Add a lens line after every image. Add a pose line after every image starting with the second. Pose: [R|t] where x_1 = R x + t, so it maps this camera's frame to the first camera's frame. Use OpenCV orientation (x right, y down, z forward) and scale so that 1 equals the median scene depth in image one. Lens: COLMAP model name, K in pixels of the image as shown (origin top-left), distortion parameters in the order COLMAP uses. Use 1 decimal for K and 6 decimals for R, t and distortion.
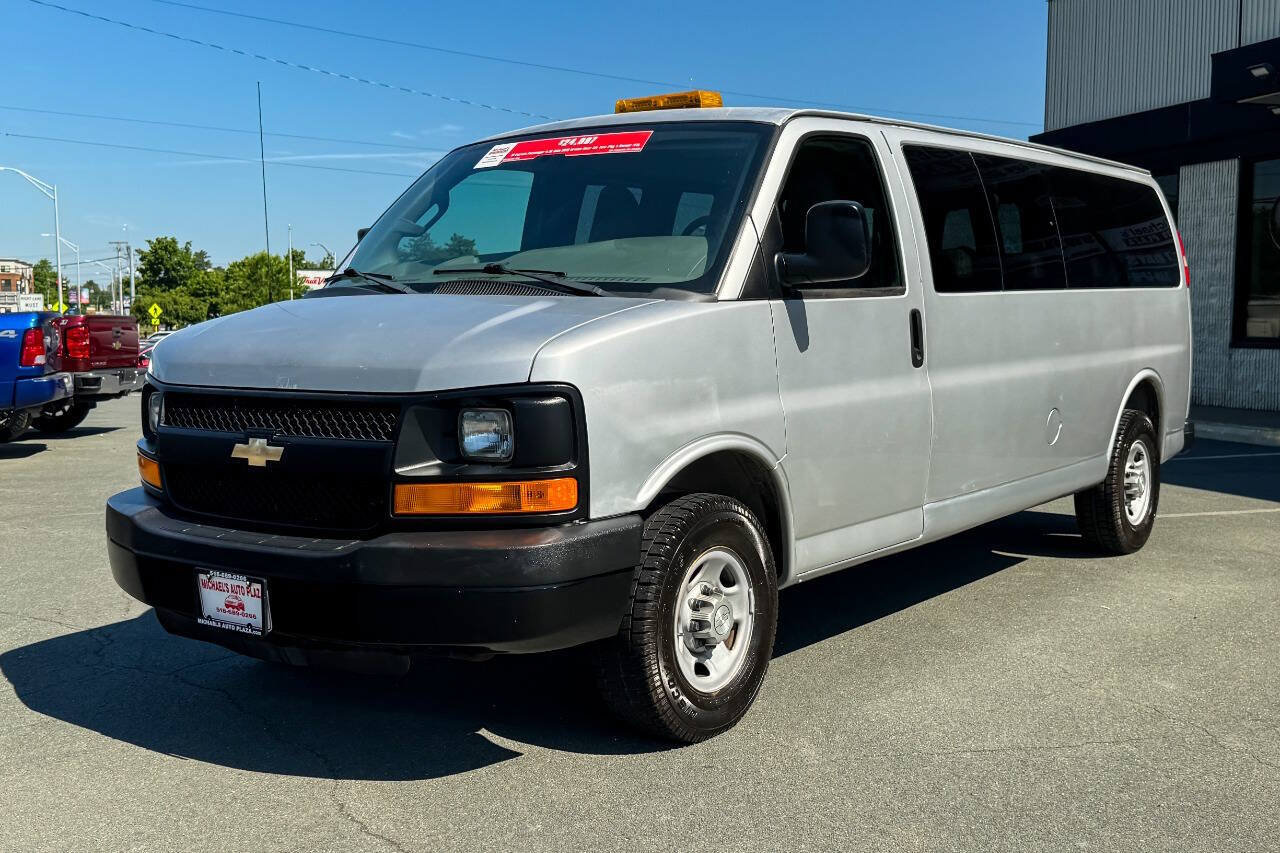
lens RADIAL K [[1346.8, 0, 700.4], [0, 1346.8, 450.4], [0, 0, 1]] dist [0.281043, -0.676360]
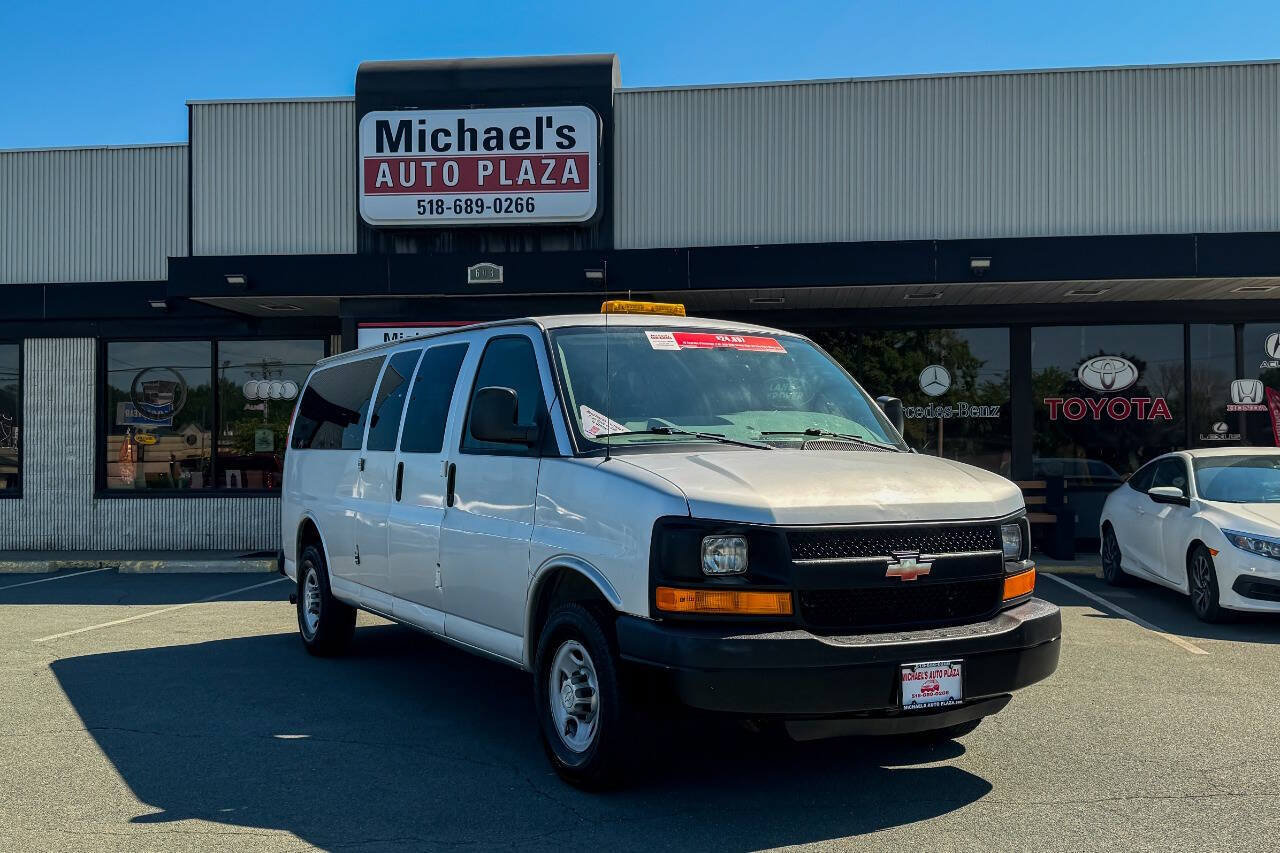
lens RADIAL K [[1158.2, 0, 648.3], [0, 1158.2, 445.0], [0, 0, 1]] dist [0.170530, -0.247443]
pose [[0.432344, 0.018446, 0.901520, -1.429206], [0.089360, 0.993993, -0.063193, -0.068310], [-0.897270, 0.107881, 0.428098, 0.722857]]
